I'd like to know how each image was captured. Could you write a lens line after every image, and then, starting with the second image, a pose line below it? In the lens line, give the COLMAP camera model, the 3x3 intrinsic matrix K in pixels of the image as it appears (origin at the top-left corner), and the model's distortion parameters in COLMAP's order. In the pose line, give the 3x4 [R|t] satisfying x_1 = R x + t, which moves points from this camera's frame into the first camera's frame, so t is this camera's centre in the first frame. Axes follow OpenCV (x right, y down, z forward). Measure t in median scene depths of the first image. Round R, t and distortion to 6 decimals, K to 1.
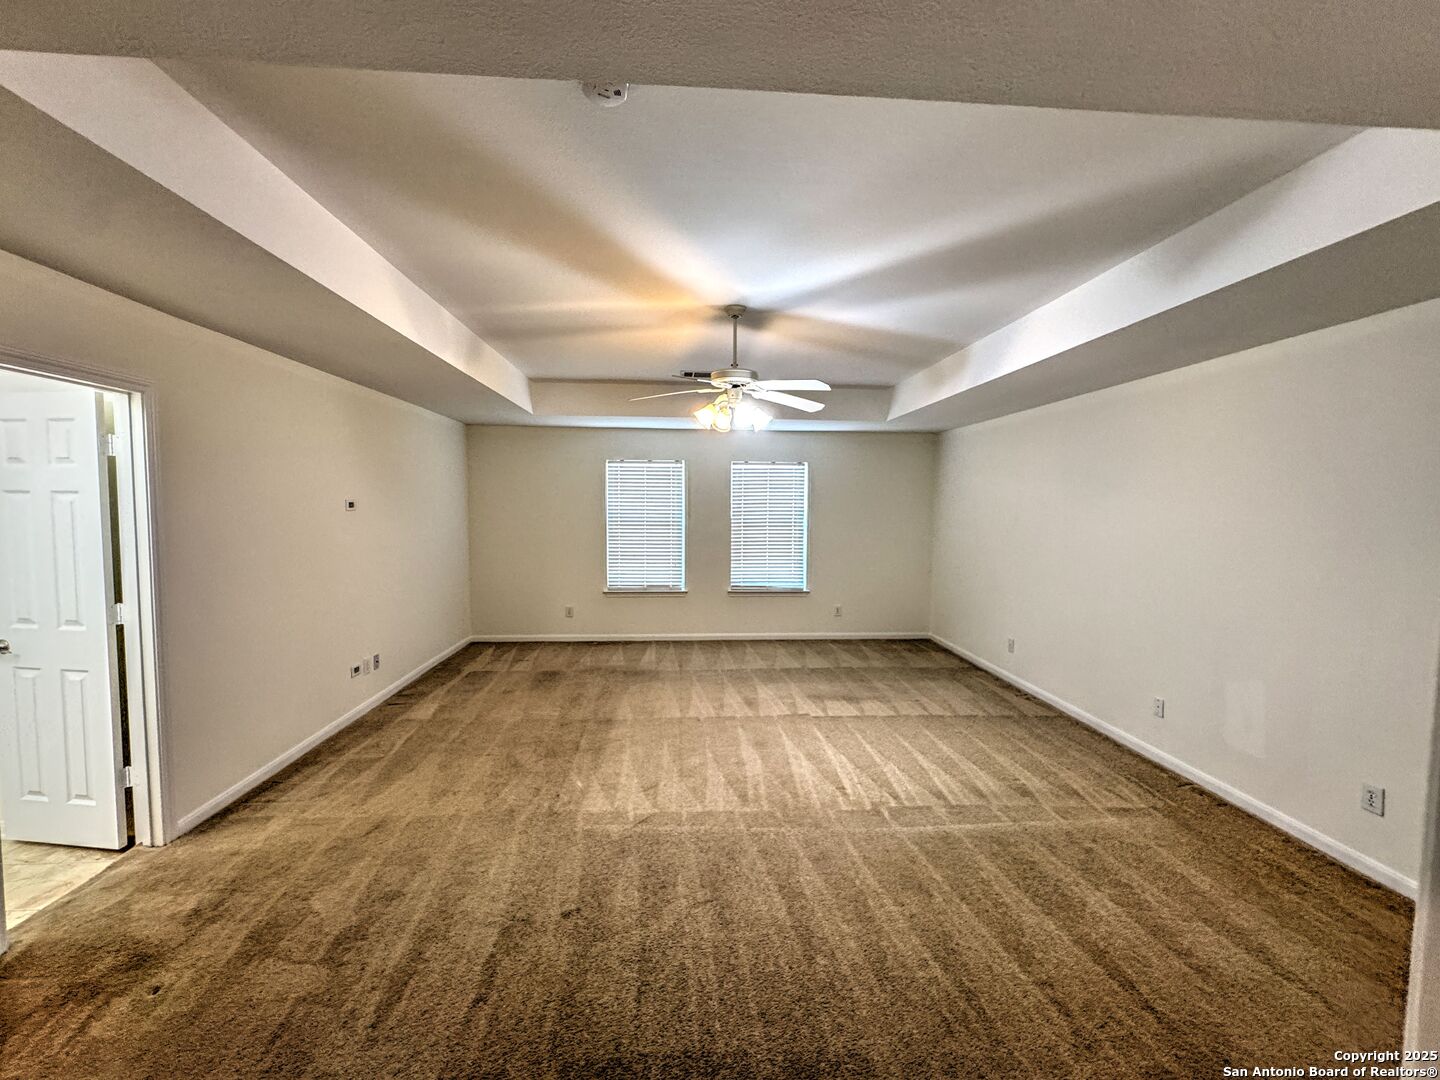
lens RADIAL K [[577.2, 0, 719.5], [0, 577.2, 537.0], [0, 0, 1]] dist [-0.000791, 0.000169]
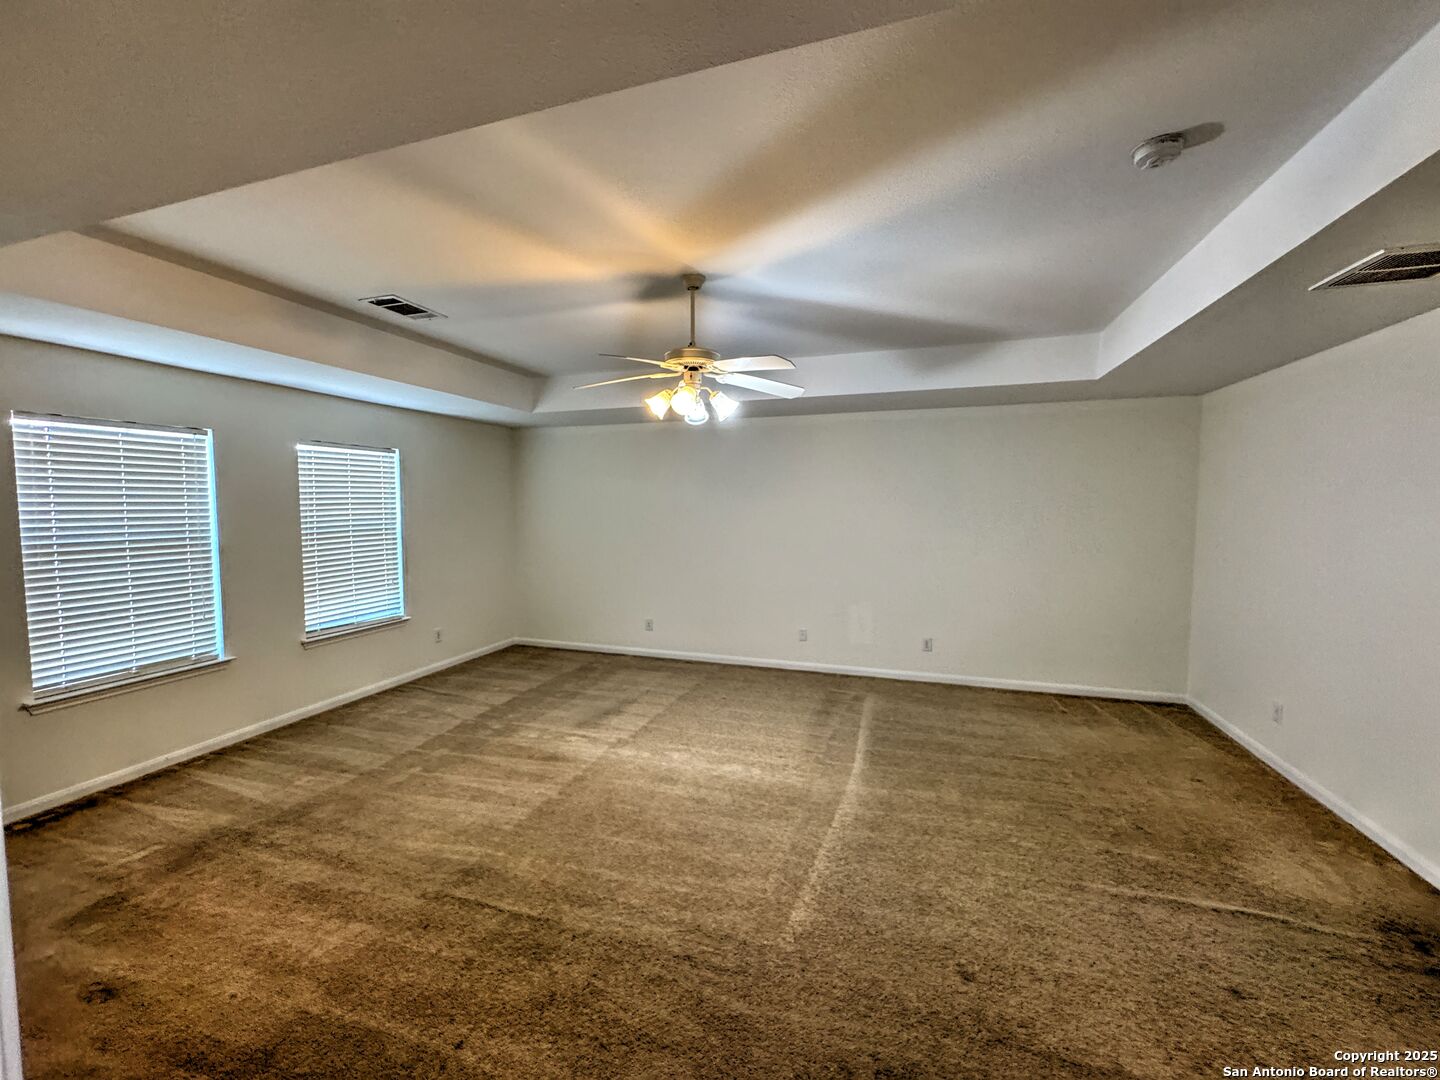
lens RADIAL K [[577.2, 0, 719.5], [0, 577.2, 537.0], [0, 0, 1]] dist [-0.000791, 0.000169]
pose [[0.384745, -0.062588, 0.920898, -0.597169], [0.056541, 0.997423, 0.044167, -0.037270], [-0.921289, 0.035075, 0.387293, 0.498988]]
